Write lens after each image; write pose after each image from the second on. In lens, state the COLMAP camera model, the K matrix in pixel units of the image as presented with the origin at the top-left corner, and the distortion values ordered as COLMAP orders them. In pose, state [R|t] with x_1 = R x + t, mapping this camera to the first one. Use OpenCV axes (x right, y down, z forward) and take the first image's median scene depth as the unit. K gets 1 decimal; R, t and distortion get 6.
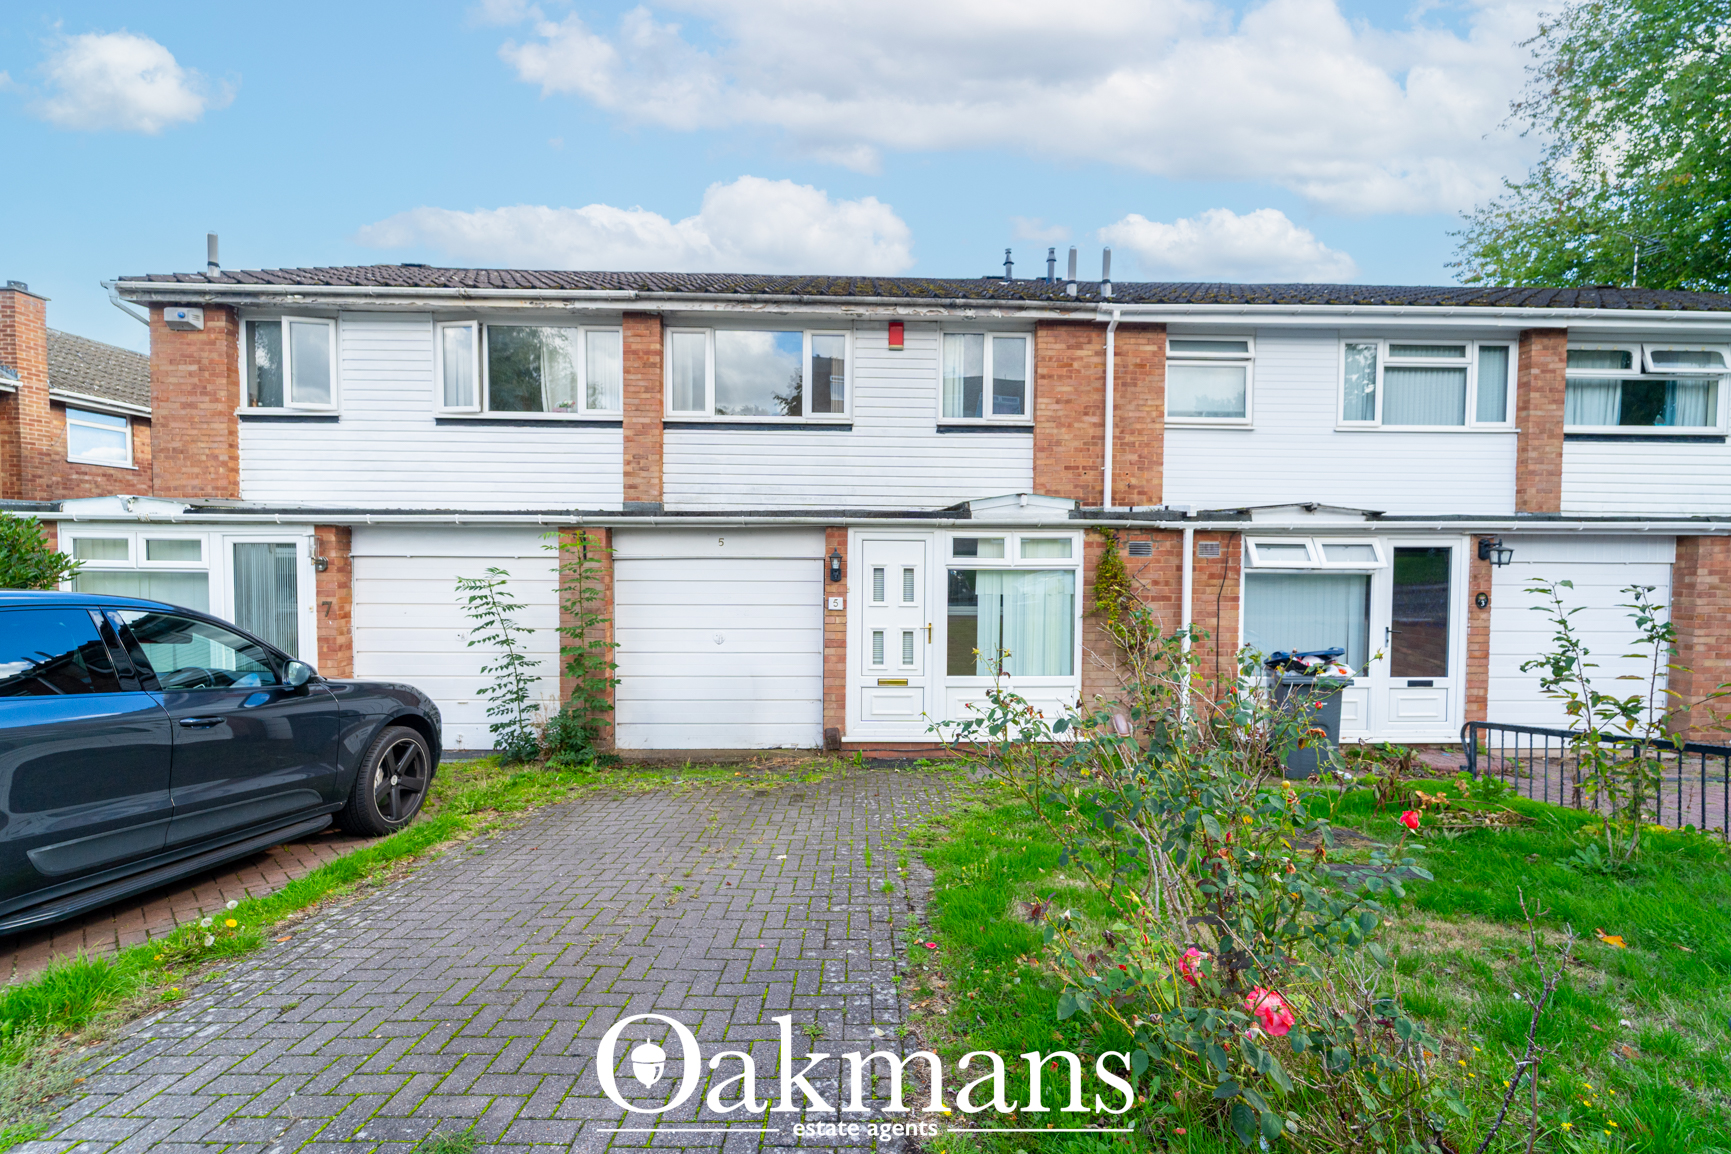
lens RADIAL K [[706.7, 0, 865.8], [0, 706.7, 573.8], [0, 0, 1]] dist [0.000015, -0.000641]
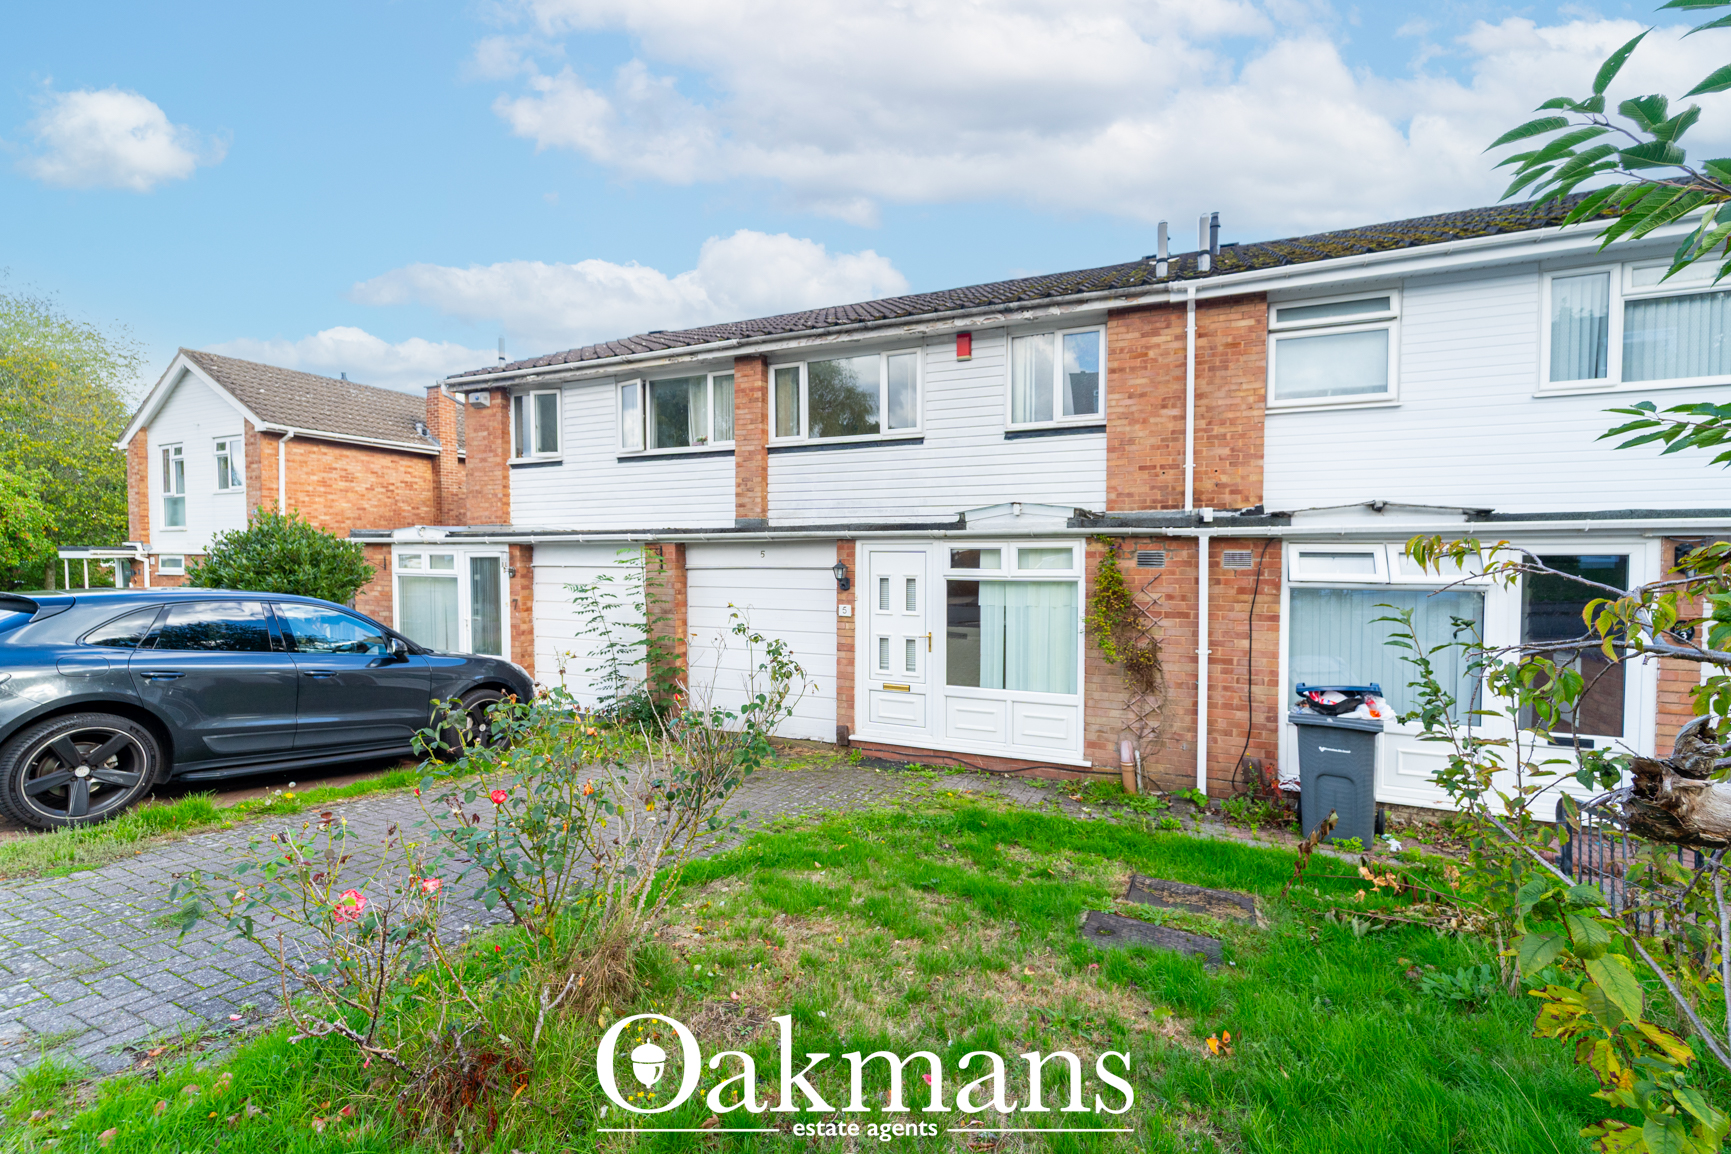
lens RADIAL K [[706.7, 0, 866.4], [0, 706.7, 578.2], [0, 0, 1]] dist [0.000015, -0.000641]
pose [[0.906149, 0.008335, -0.422877, 0.424426], [-0.007543, 0.999965, 0.003547, -0.010920], [0.422891, -0.000024, 0.906180, 0.033194]]
